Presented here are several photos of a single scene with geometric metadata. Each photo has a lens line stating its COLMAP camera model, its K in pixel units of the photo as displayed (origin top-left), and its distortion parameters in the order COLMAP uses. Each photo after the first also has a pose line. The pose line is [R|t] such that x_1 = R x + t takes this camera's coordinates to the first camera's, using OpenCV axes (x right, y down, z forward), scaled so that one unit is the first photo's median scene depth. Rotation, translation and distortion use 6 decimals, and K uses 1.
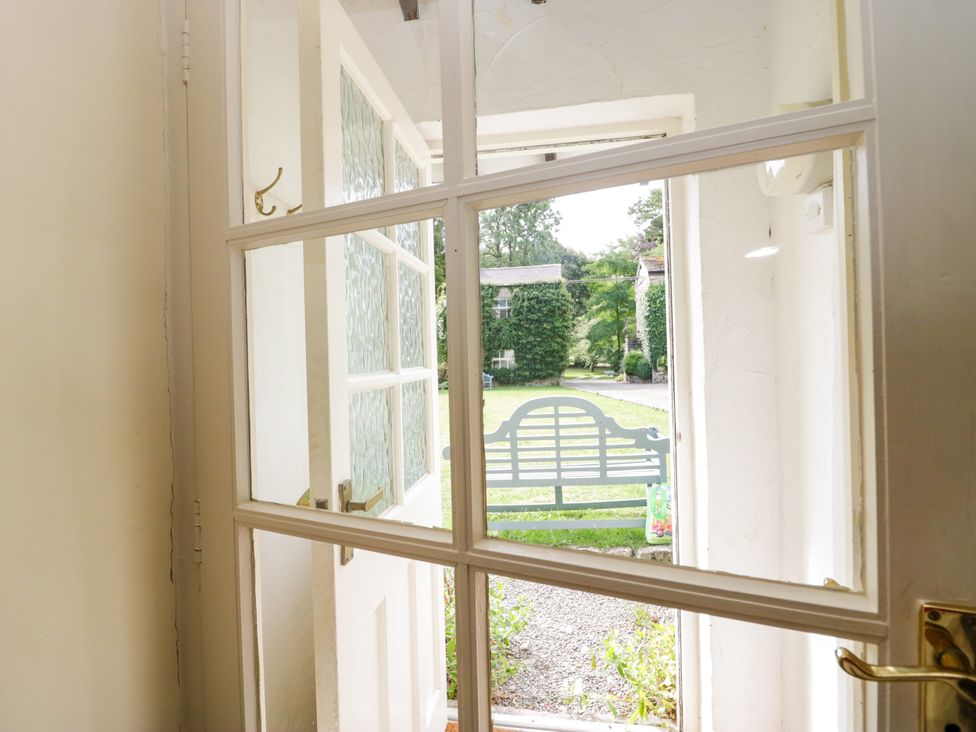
lens RADIAL K [[508.1, 0, 491.9], [0, 508.1, 356.1], [0, 0, 1]] dist [0.000397, -0.014008]
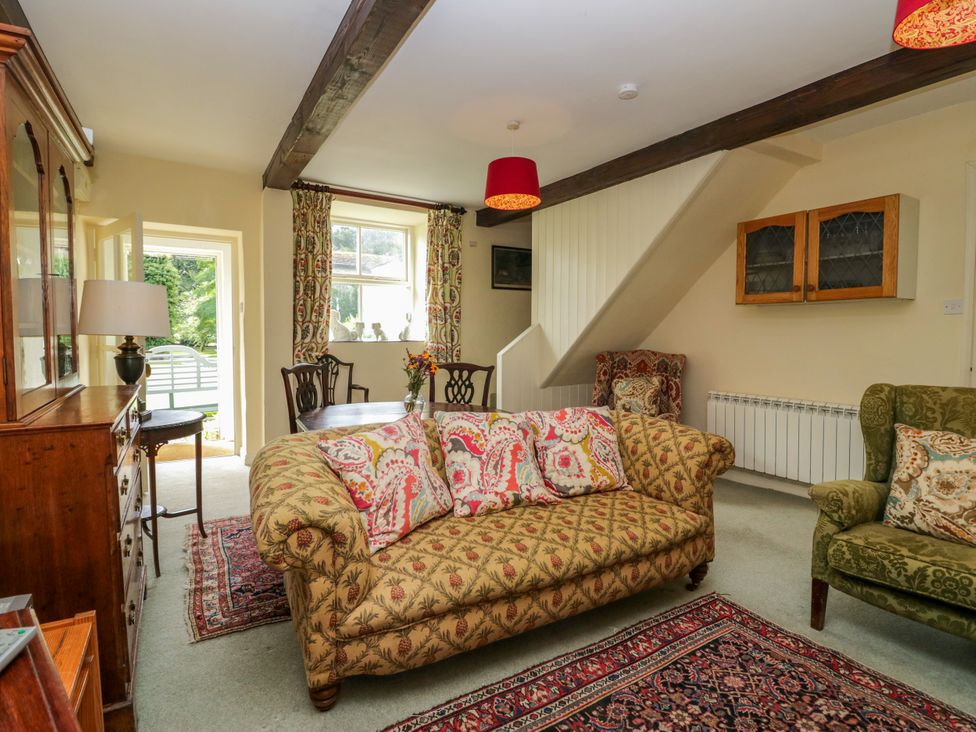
lens RADIAL K [[508.1, 0, 491.9], [0, 508.1, 356.1], [0, 0, 1]] dist [0.000397, -0.014008]
pose [[0.756748, 0.001804, 0.653704, -0.023244], [-0.025354, 0.999325, 0.026592, 0.004088], [-0.653214, -0.036698, 0.756283, -0.137503]]
